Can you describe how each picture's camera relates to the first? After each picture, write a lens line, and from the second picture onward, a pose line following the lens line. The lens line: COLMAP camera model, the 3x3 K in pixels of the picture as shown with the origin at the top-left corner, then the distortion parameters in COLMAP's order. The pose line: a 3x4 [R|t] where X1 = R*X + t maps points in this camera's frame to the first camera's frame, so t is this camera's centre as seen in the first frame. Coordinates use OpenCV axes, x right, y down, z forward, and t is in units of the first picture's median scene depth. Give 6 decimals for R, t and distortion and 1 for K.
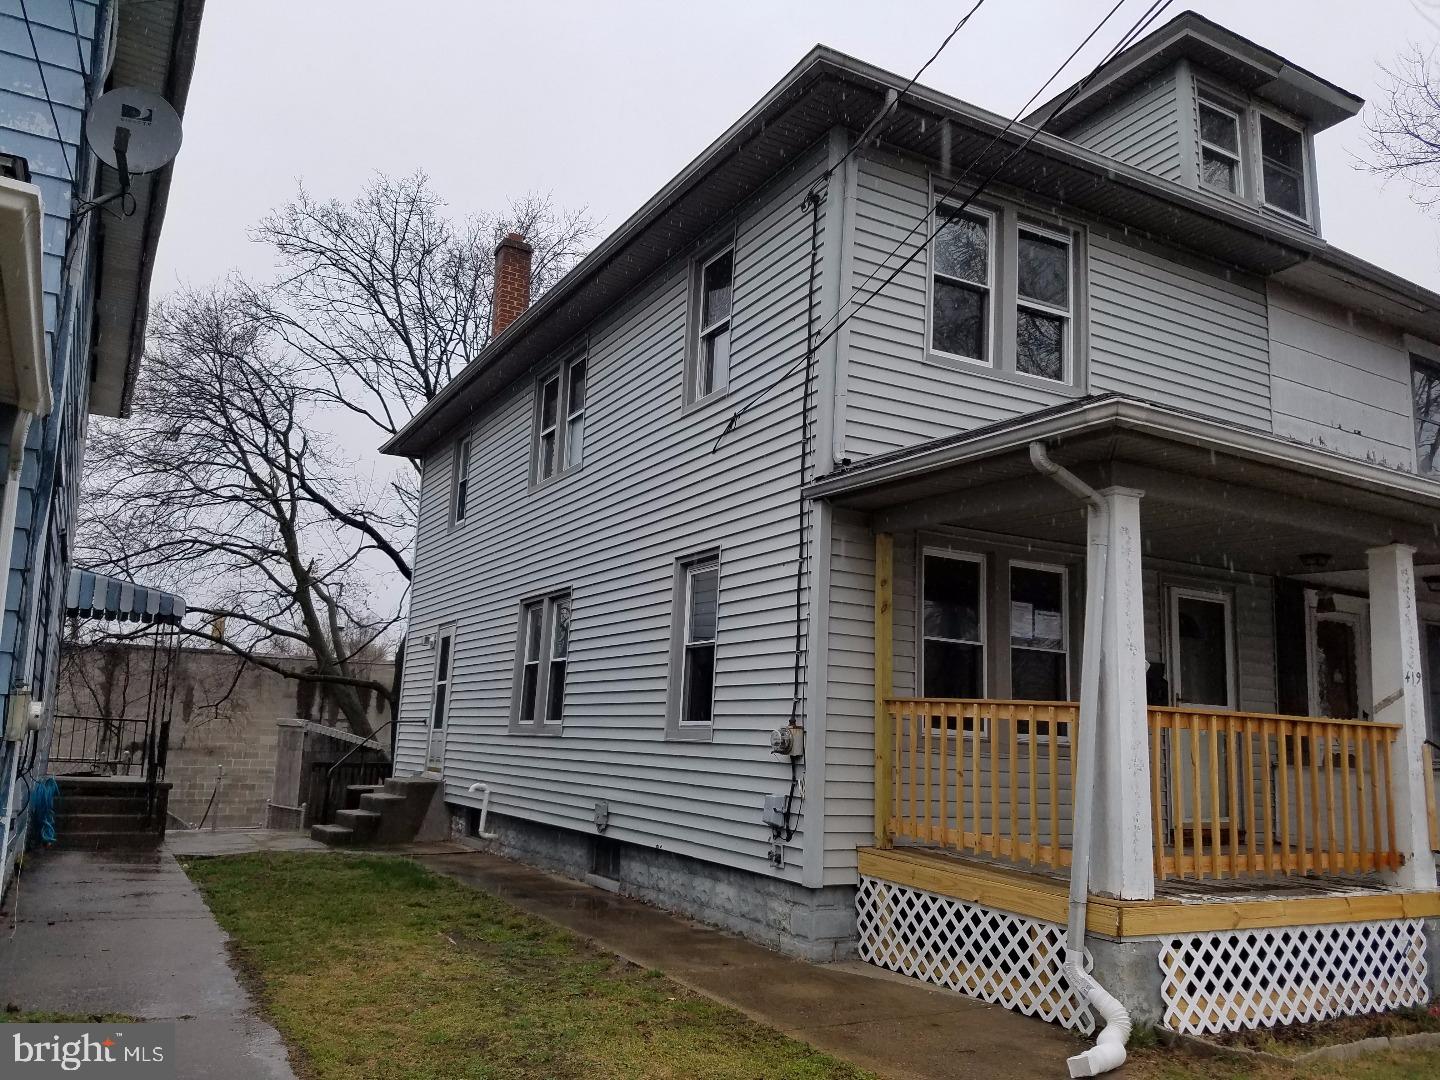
lens RADIAL K [[1115.0, 0, 750.7], [0, 1115.0, 561.4], [0, 0, 1]] dist [0.130955, -0.200897]
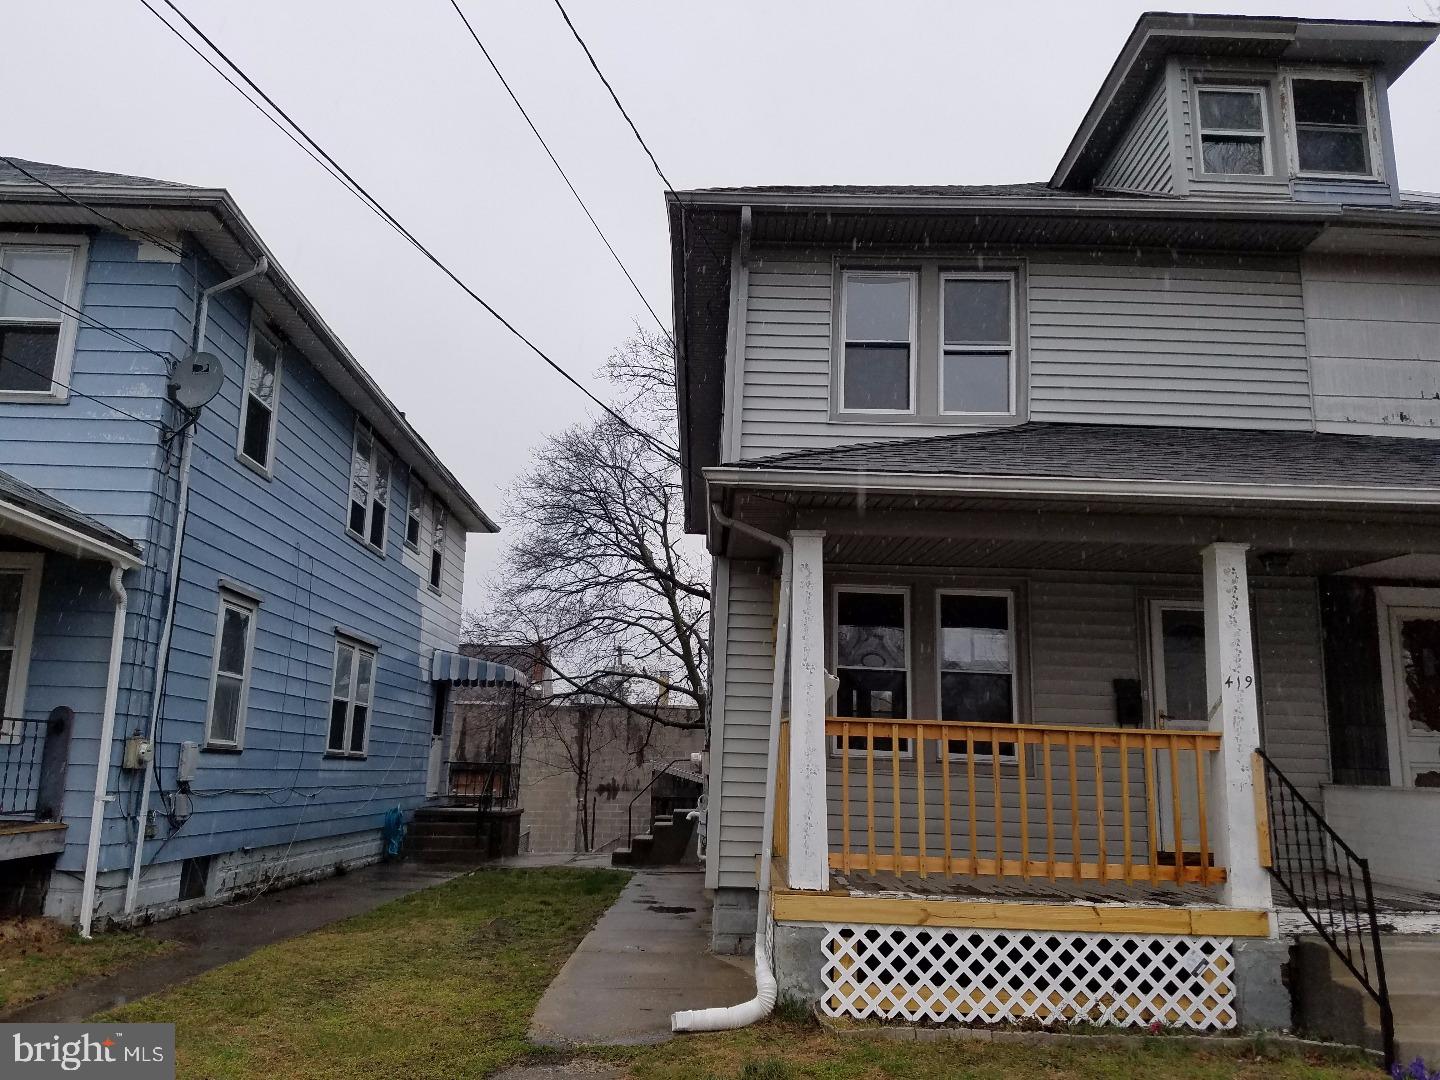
lens RADIAL K [[1115.0, 0, 721.6], [0, 1115.0, 542.5], [0, 0, 1]] dist [0.130955, -0.200897]
pose [[0.881835, -0.110667, -0.458388, 0.640691], [0.084720, 0.993436, -0.076860, 0.022370], [0.463885, 0.028943, 0.885423, -0.043602]]
